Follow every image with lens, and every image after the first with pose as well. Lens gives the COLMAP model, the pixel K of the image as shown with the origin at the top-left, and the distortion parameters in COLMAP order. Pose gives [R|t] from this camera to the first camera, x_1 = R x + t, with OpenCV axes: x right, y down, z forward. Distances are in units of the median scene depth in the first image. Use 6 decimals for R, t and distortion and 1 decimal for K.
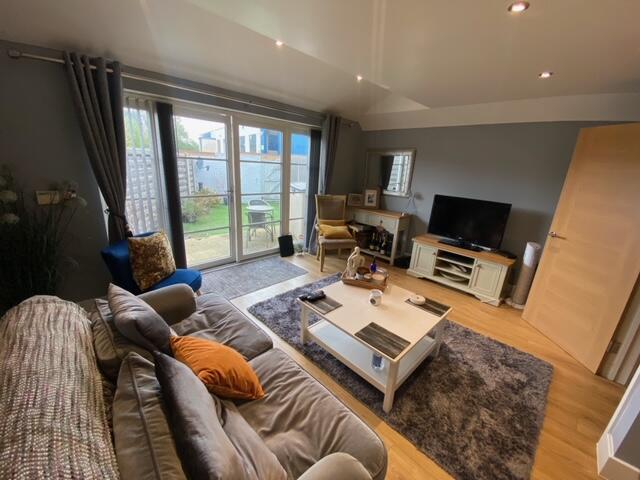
lens RADIAL K [[261.5, 0, 318.5], [0, 261.5, 240.1], [0, 0, 1]] dist [-0.000520, -0.000017]
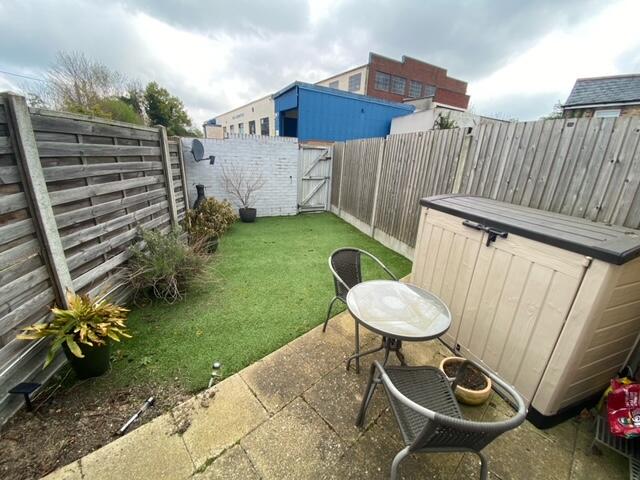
lens RADIAL K [[261.5, 0, 319.5], [0, 261.5, 239.9], [0, 0, 1]] dist [-0.000520, -0.000017]
pose [[0.999758, -0.006311, -0.021082, -0.197186], [0.007112, 0.999247, 0.038141, -0.132682], [0.020826, -0.038282, 0.999050, 0.472373]]
